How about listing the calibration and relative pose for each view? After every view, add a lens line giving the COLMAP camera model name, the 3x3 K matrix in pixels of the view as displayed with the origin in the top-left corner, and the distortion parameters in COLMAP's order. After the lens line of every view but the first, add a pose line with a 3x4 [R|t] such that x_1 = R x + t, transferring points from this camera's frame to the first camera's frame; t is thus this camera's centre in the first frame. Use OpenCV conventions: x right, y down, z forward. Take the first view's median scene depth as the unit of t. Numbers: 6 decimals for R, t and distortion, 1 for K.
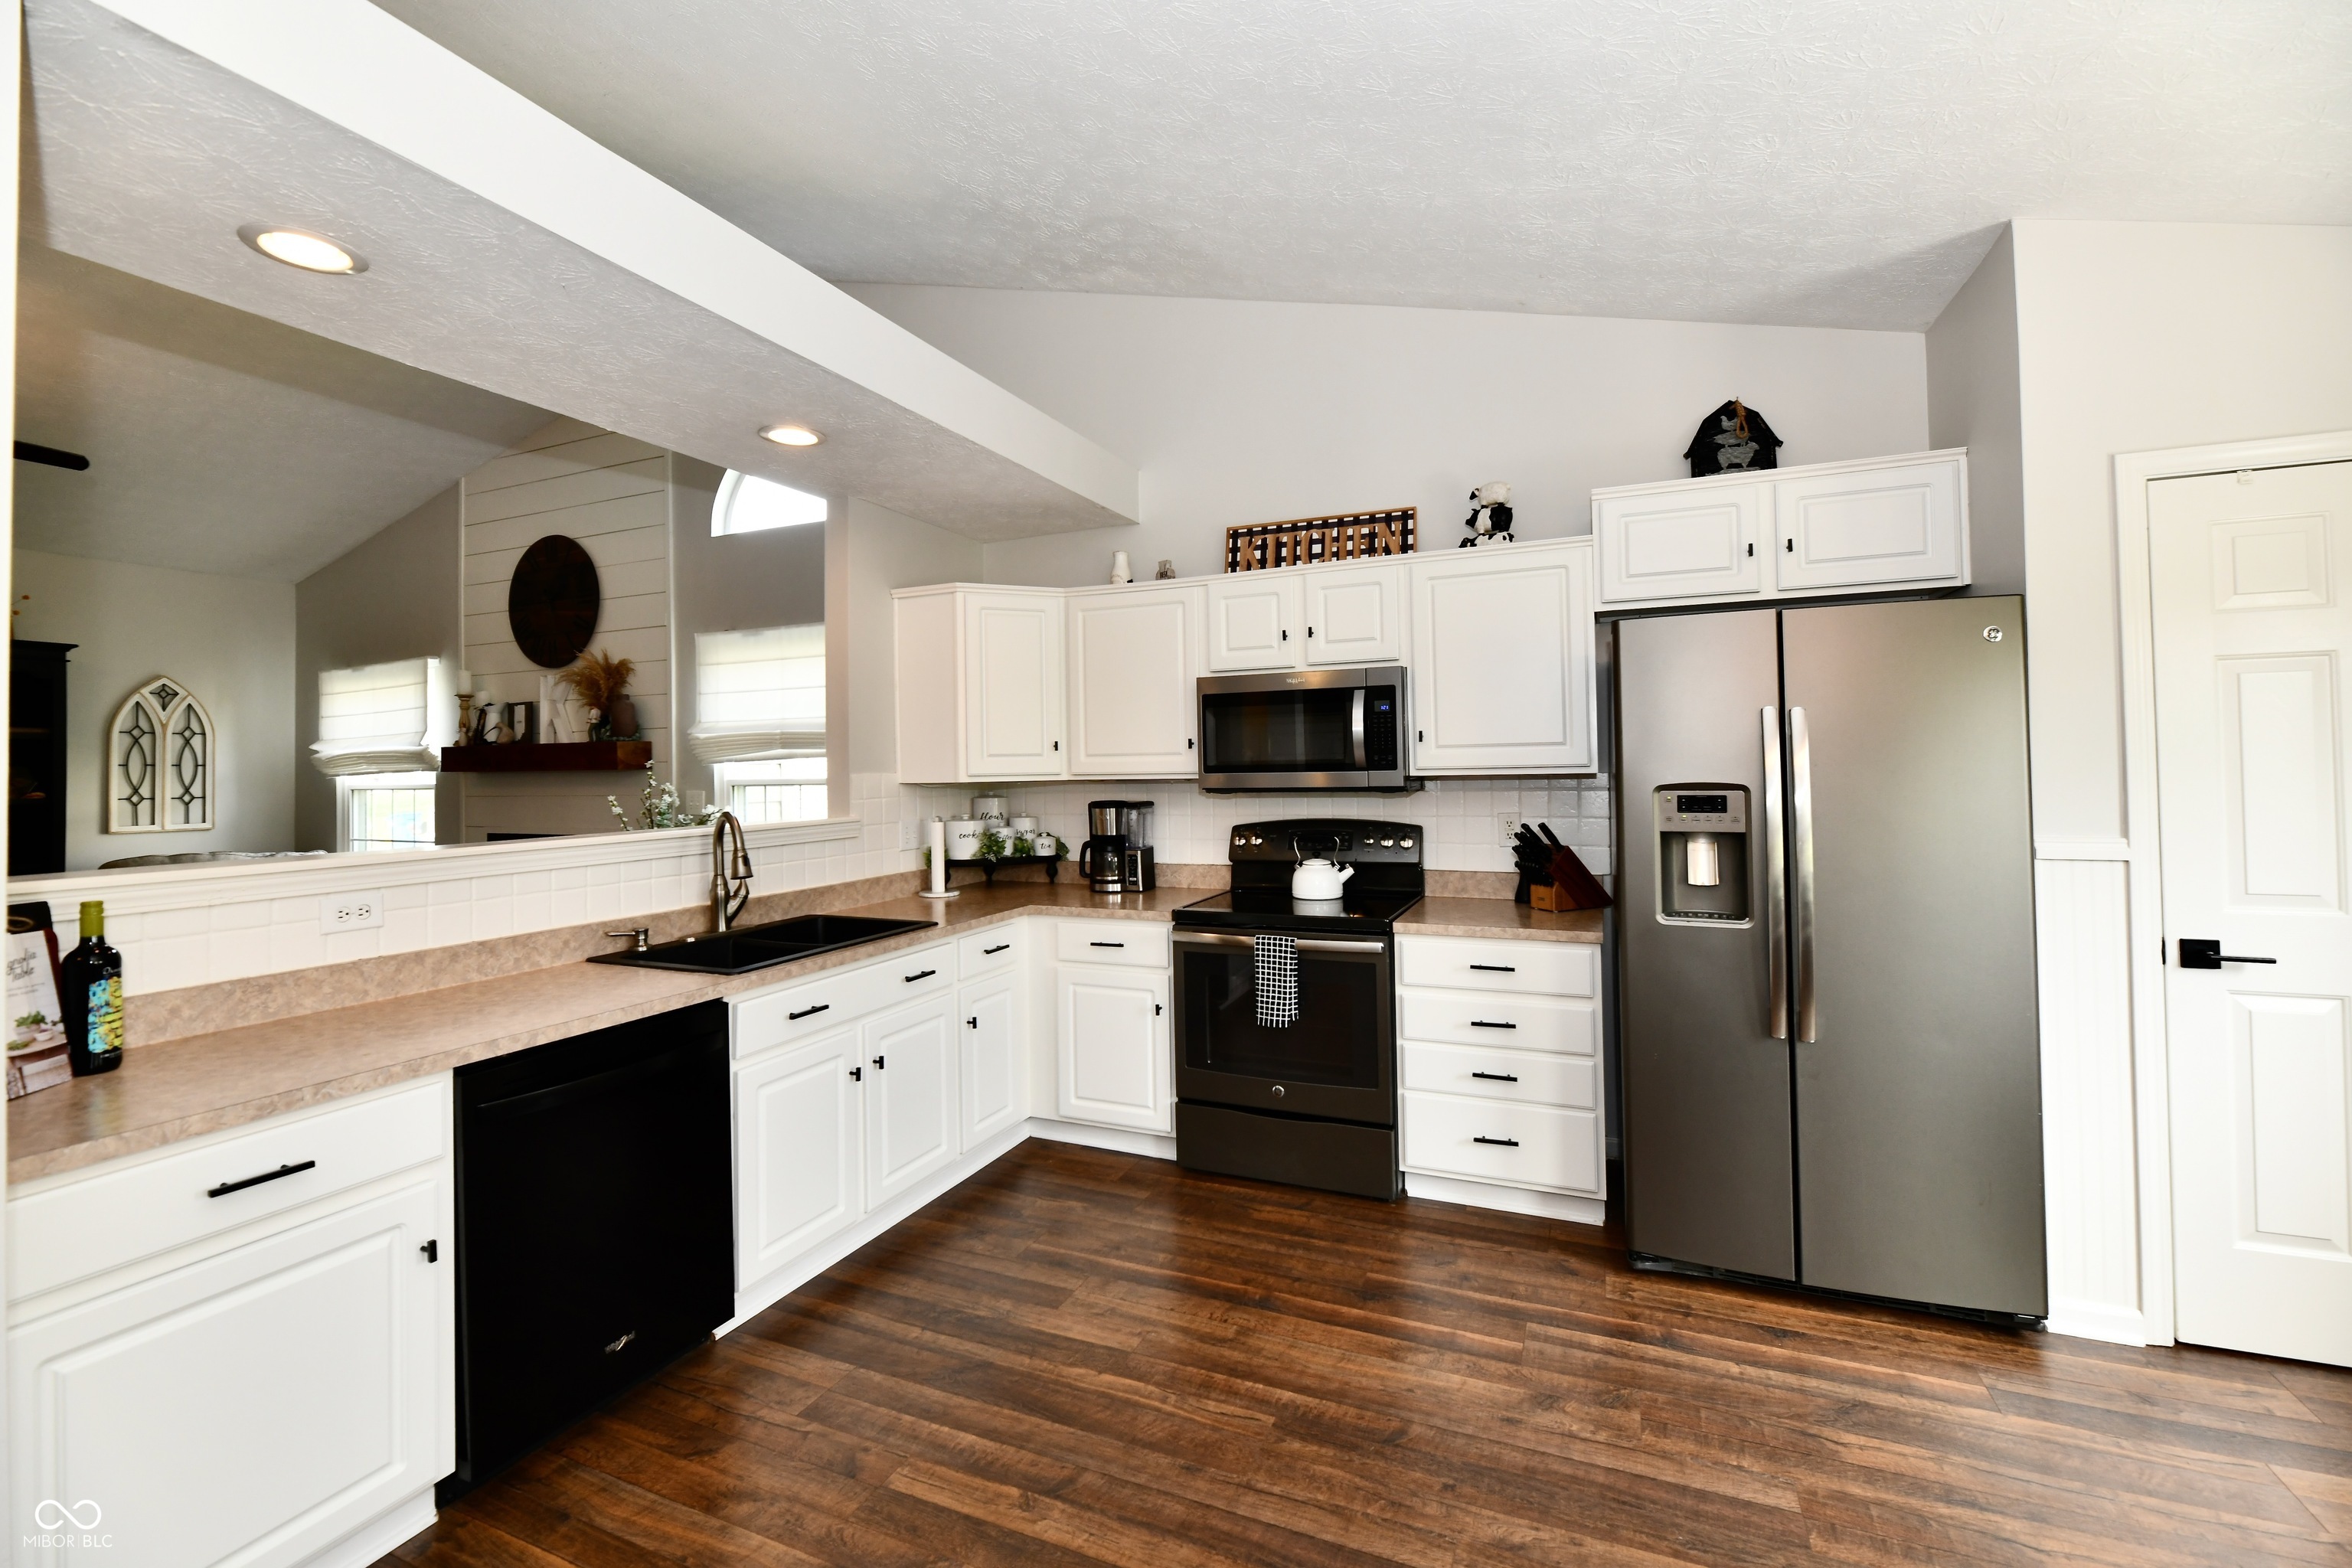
lens RADIAL K [[976.5, 0, 1192.4], [0, 976.5, 754.1], [0, 0, 1]] dist [-0.001742, -0.001094]
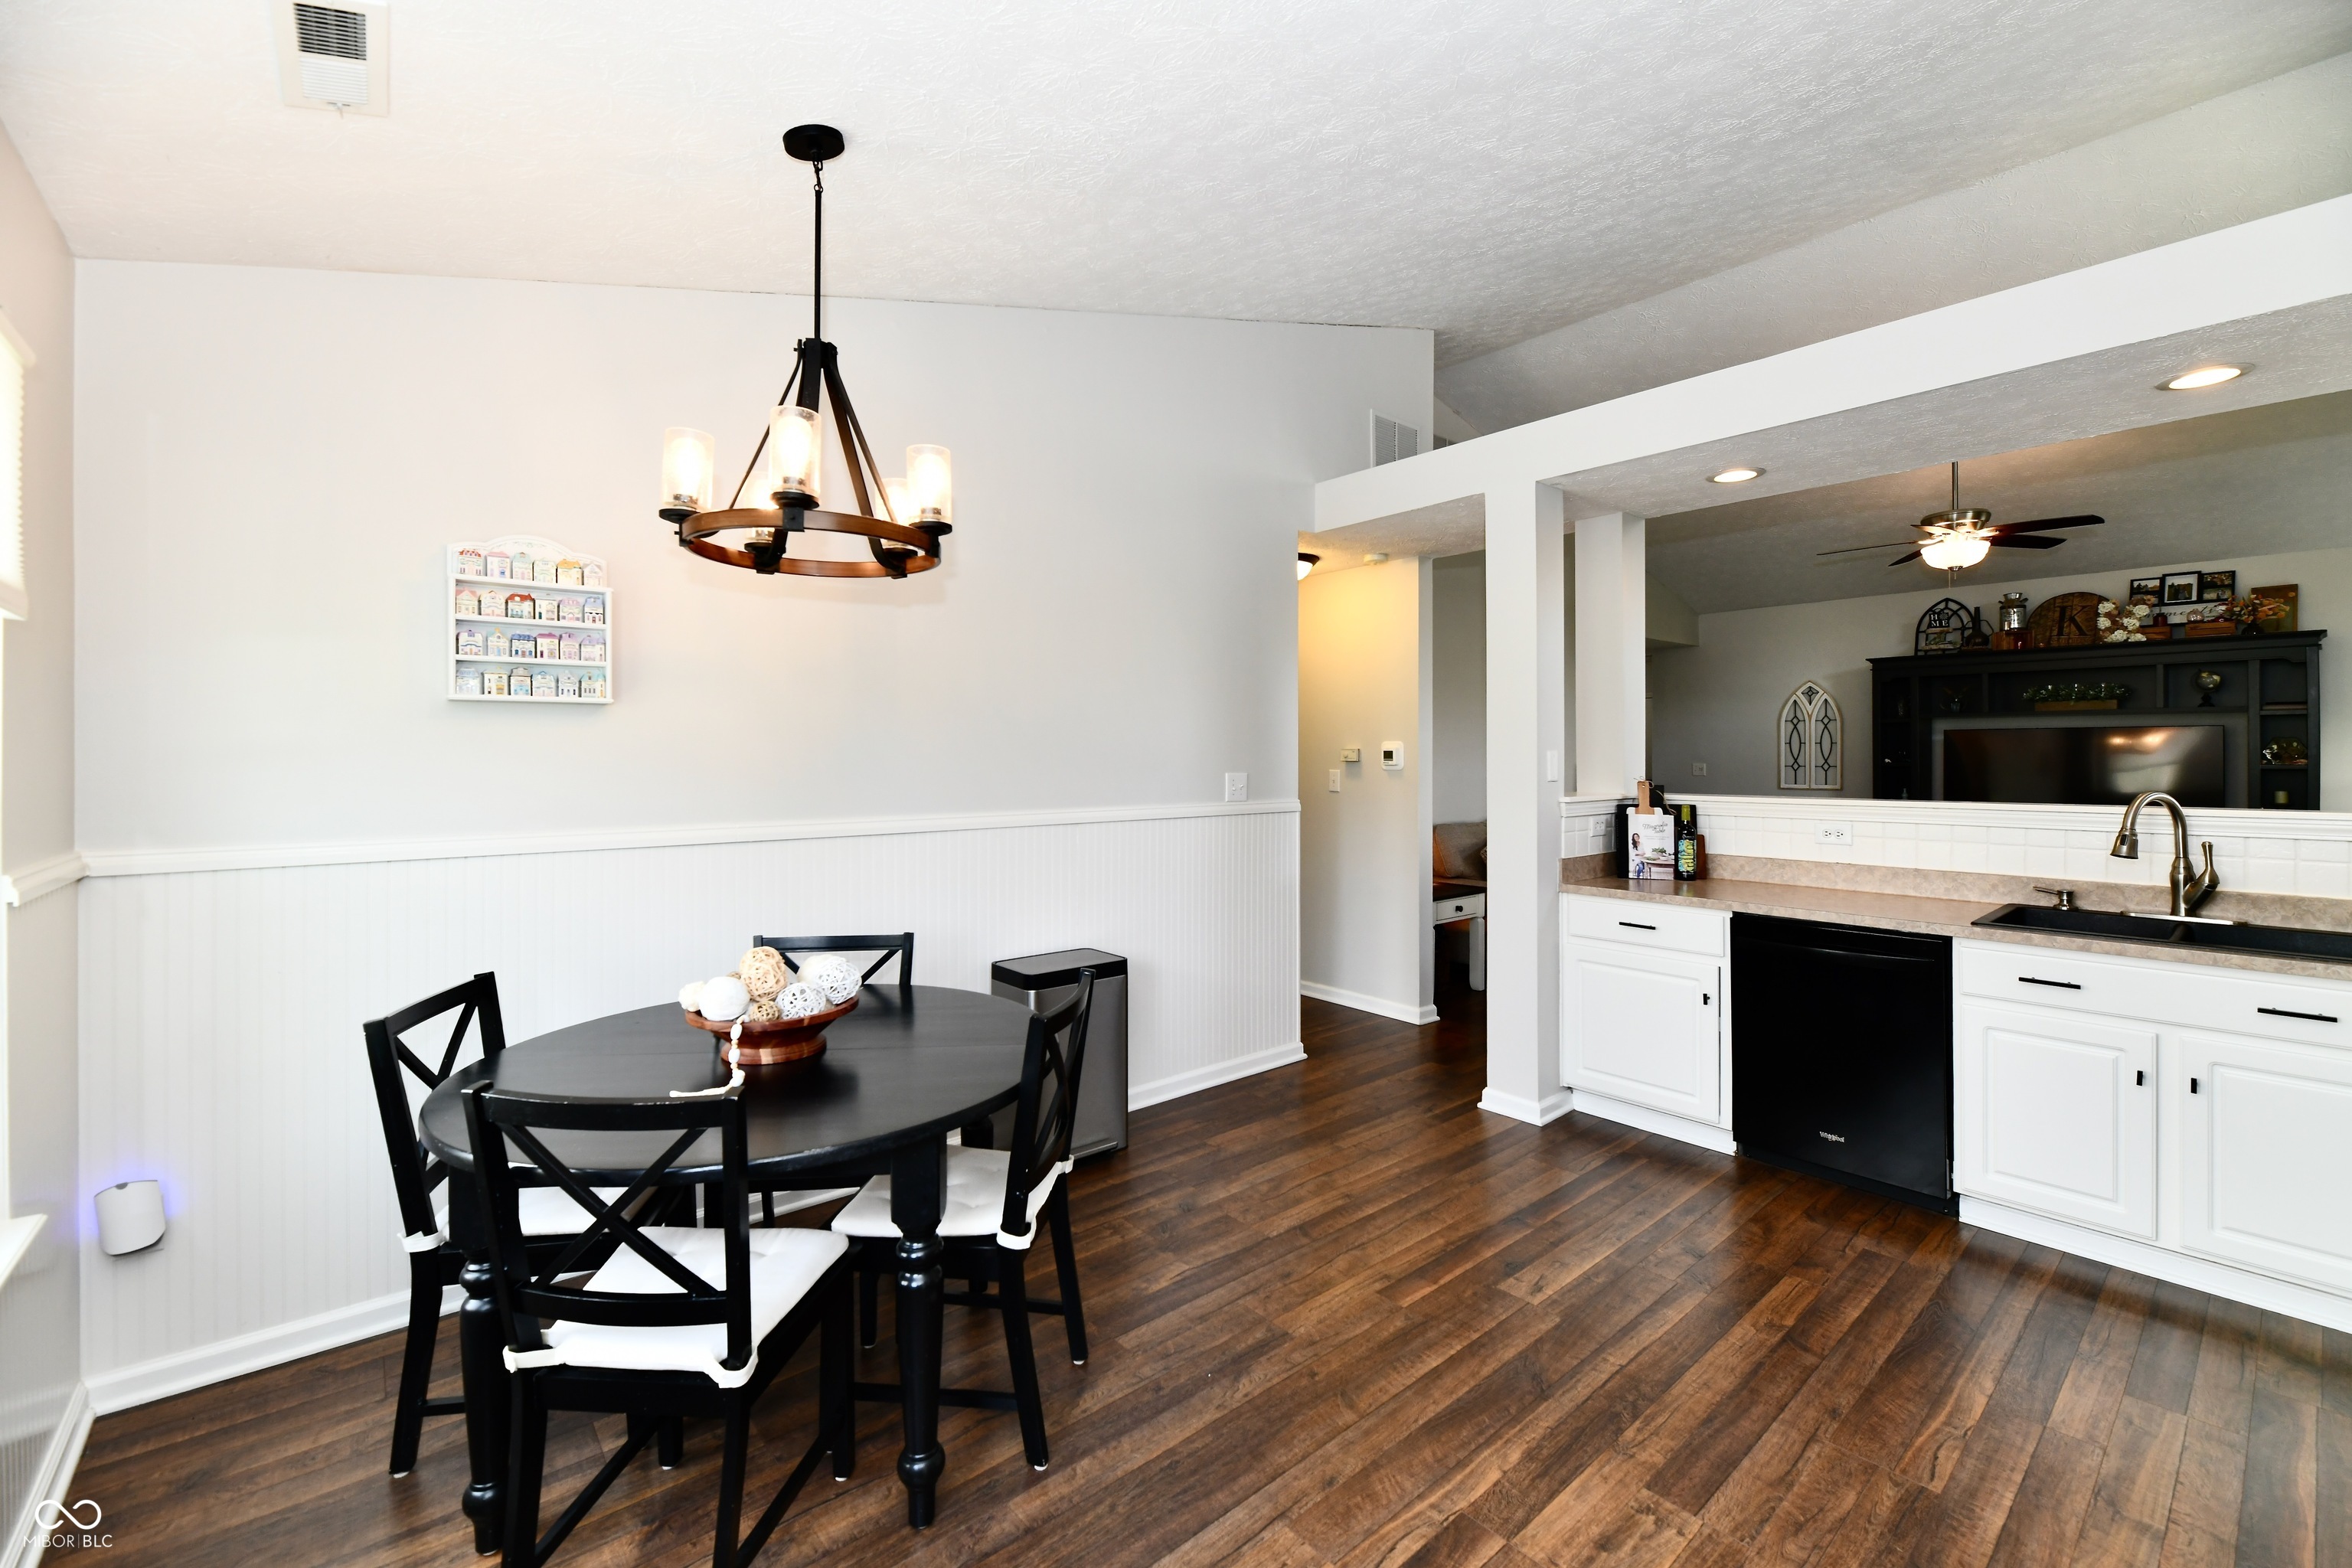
lens RADIAL K [[976.5, 0, 1192.4], [0, 976.5, 754.1], [0, 0, 1]] dist [-0.001742, -0.001094]
pose [[-0.438855, 0.016932, -0.898398, 0.791824], [0.019184, 0.999771, 0.009471, -0.006229], [0.898353, -0.013078, -0.439080, 0.538517]]
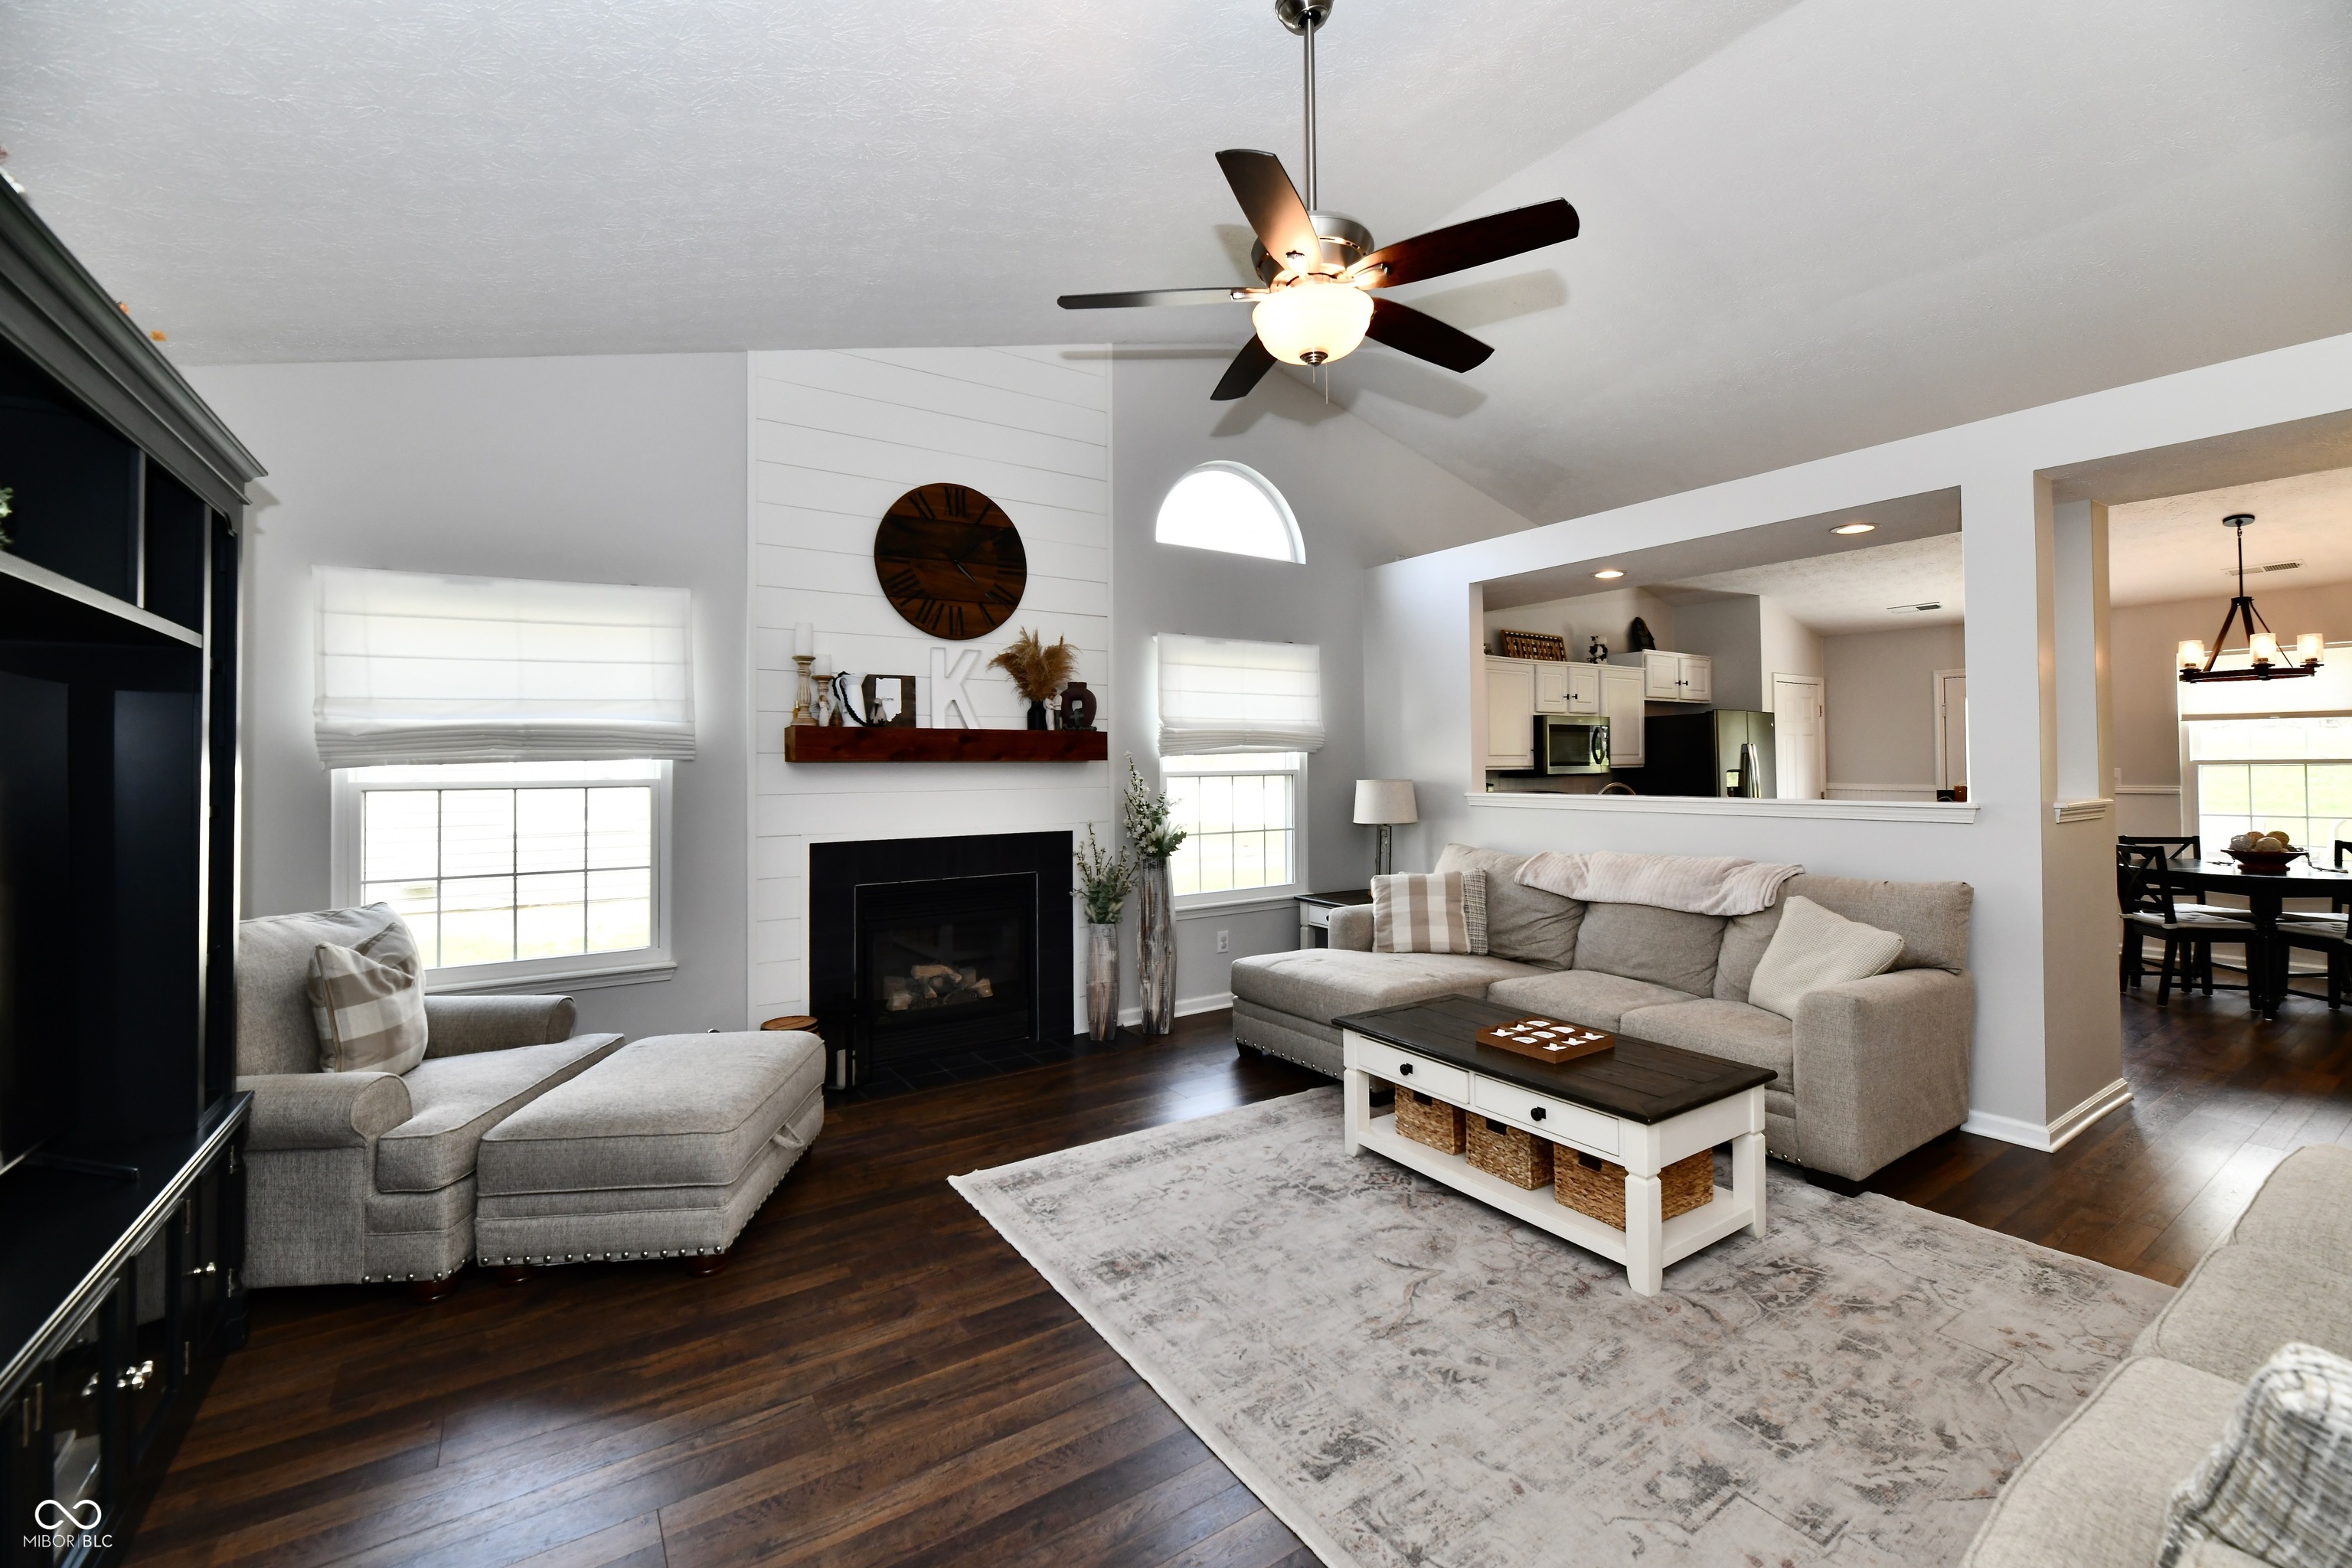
lens RADIAL K [[973.0, 0, 1192.2], [0, 973.0, 754.3], [0, 0, 1]] dist [-0.002384, -0.000159]
pose [[0.538509, 0.021223, 0.842352, -2.263079], [-0.009600, 0.999772, -0.019052, 0.045633], [-0.842565, 0.002173, 0.538590, 0.664162]]
